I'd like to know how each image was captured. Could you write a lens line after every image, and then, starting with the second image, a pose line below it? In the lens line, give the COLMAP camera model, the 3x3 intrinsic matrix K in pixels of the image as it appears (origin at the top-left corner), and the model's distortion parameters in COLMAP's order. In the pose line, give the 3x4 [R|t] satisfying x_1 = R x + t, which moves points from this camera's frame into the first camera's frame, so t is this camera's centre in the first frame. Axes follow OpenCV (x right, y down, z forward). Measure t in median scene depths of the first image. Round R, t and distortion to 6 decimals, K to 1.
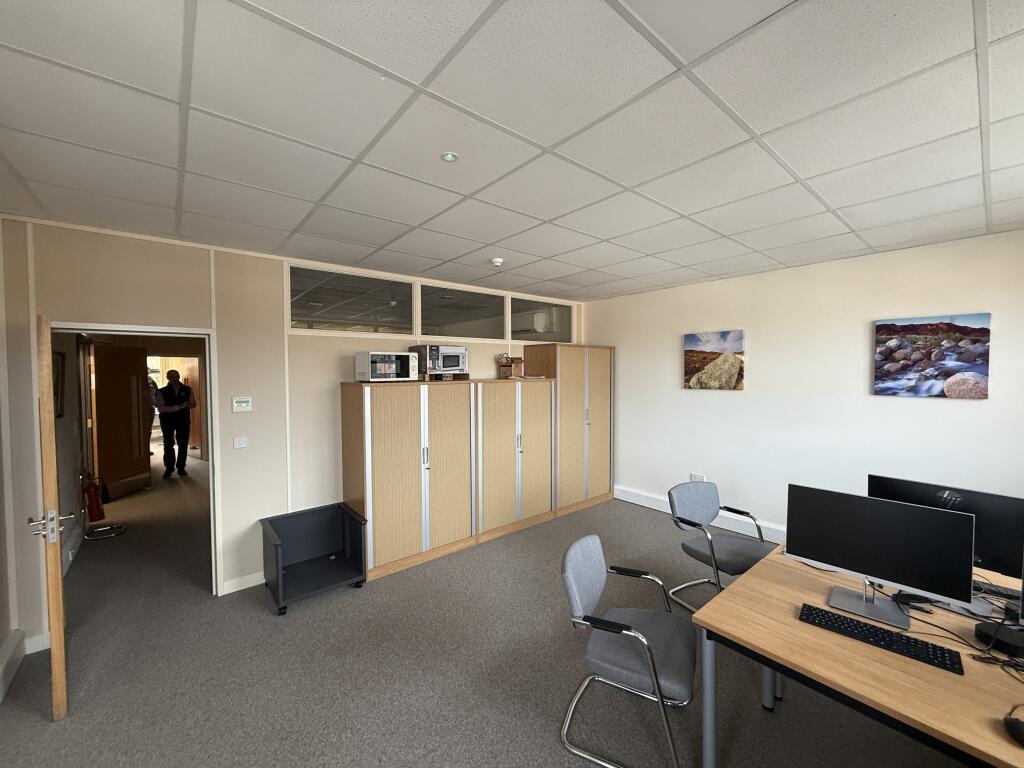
lens RADIAL K [[409.7, 0, 511.5], [0, 409.7, 384.3], [0, 0, 1]] dist [0.000665, 0.000083]
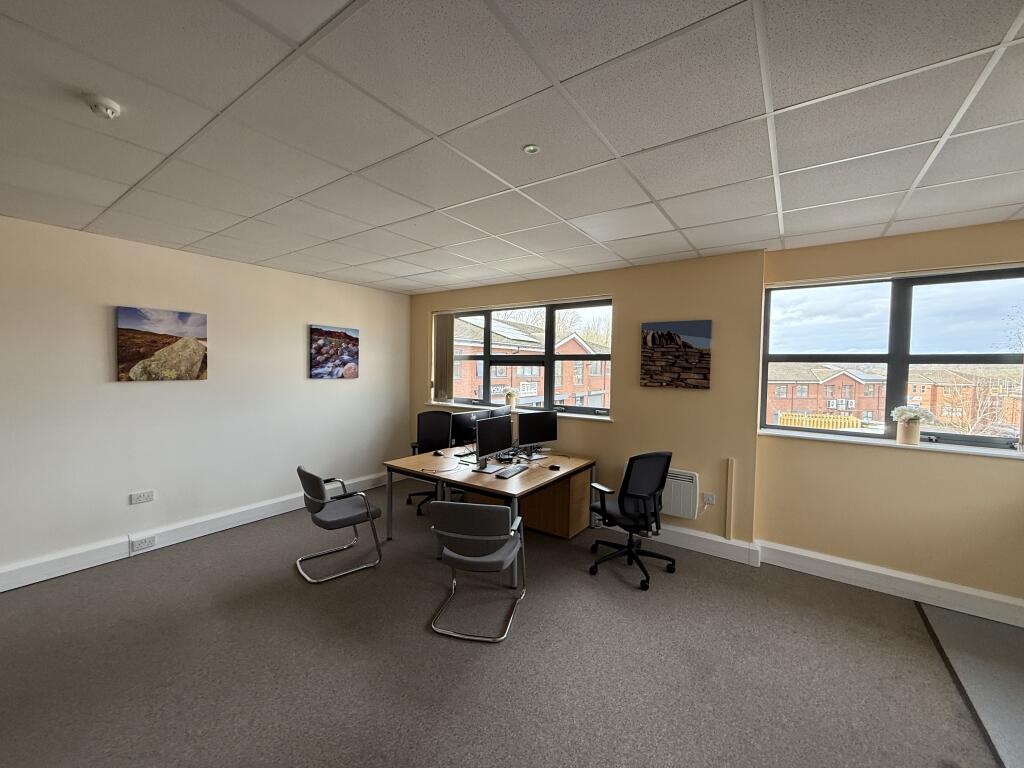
lens RADIAL K [[409.7, 0, 510.4], [0, 409.7, 381.9], [0, 0, 1]] dist [0.000665, 0.000083]
pose [[-0.260325, -0.031216, 0.965016, -0.626122], [0.023578, 0.998974, 0.038675, -0.000292], [-0.965233, 0.032821, -0.259322, 0.718595]]
